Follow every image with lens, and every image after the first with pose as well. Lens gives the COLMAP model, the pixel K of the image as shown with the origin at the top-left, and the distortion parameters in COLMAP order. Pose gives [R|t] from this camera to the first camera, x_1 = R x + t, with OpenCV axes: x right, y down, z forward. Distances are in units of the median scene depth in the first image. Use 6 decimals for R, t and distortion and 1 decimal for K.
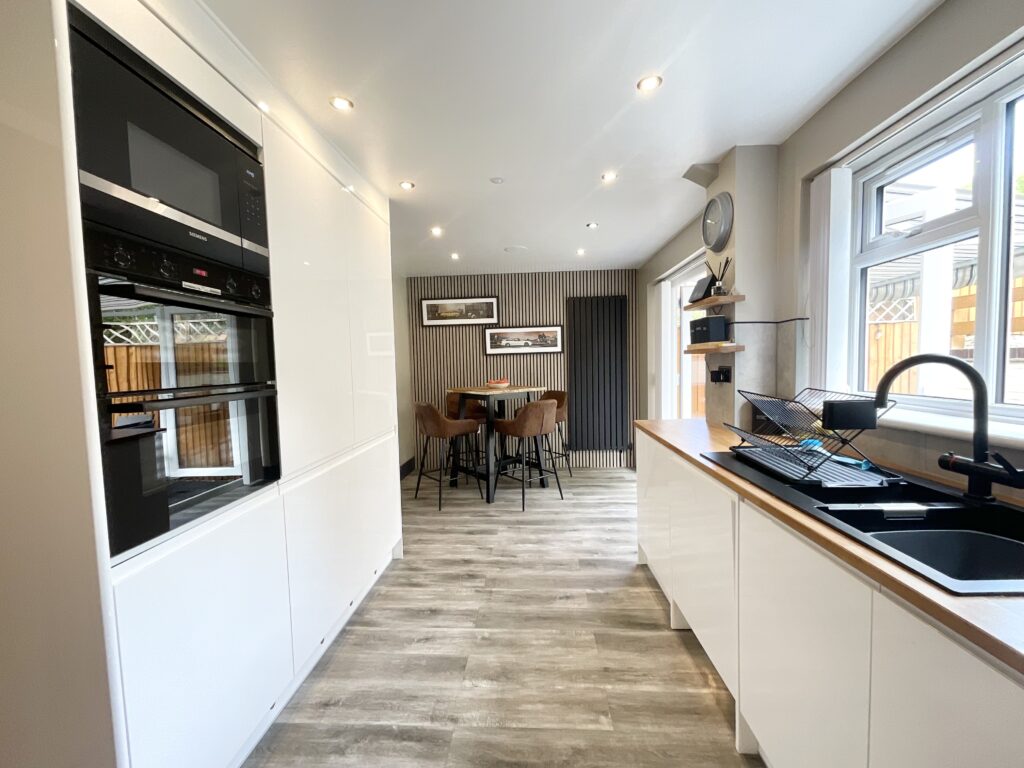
lens RADIAL K [[417.3, 0, 507.6], [0, 417.3, 385.2], [0, 0, 1]] dist [-0.005669, -0.000765]
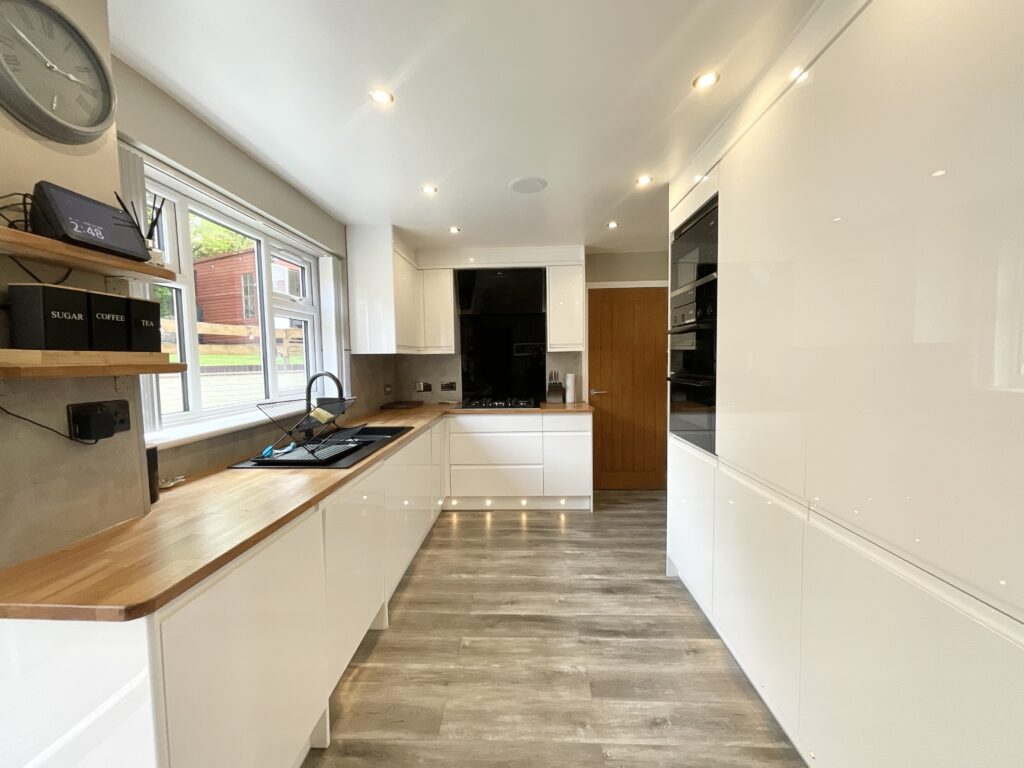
lens RADIAL K [[417.3, 0, 509.4], [0, 417.3, 385.1], [0, 0, 1]] dist [-0.005669, -0.000765]
pose [[-0.998917, 0.043530, -0.016411, 0.068843], [0.041471, 0.993082, 0.109857, -0.120774], [0.021080, 0.109057, -0.993812, 1.834957]]
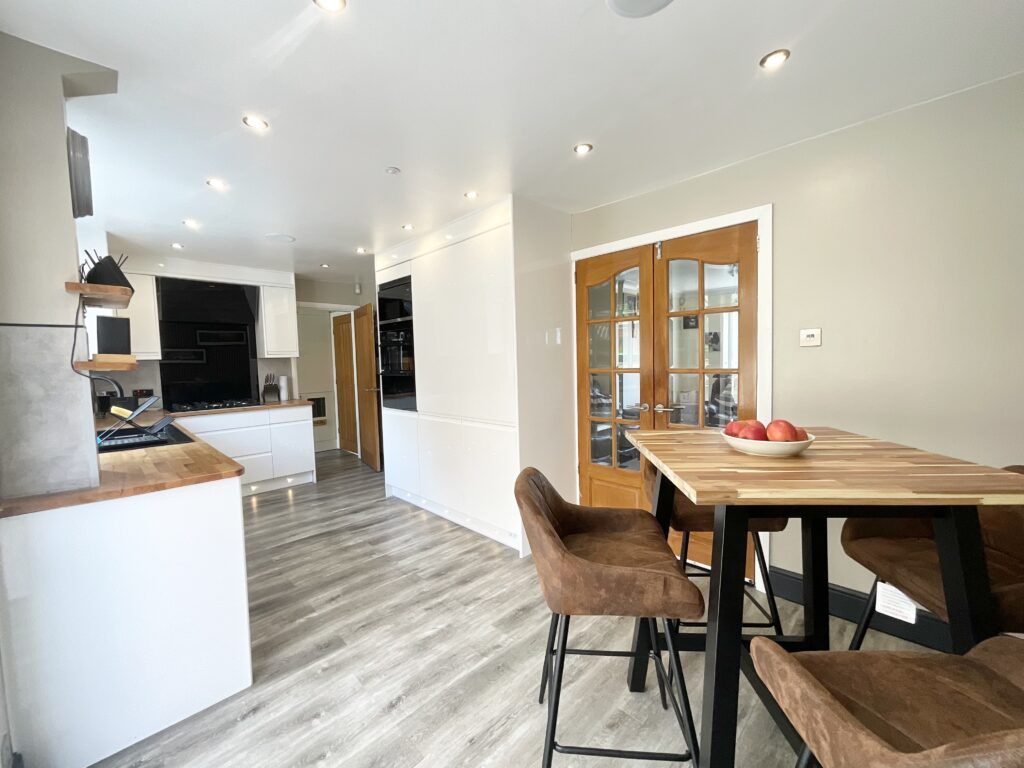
lens RADIAL K [[417.3, 0, 516.5], [0, 417.3, 386.2], [0, 0, 1]] dist [-0.005669, -0.000765]
pose [[-0.660847, 0.092130, -0.744844, 0.706037], [0.004525, 0.992908, 0.118799, -0.167933], [0.750507, 0.075138, -0.656577, 2.491432]]
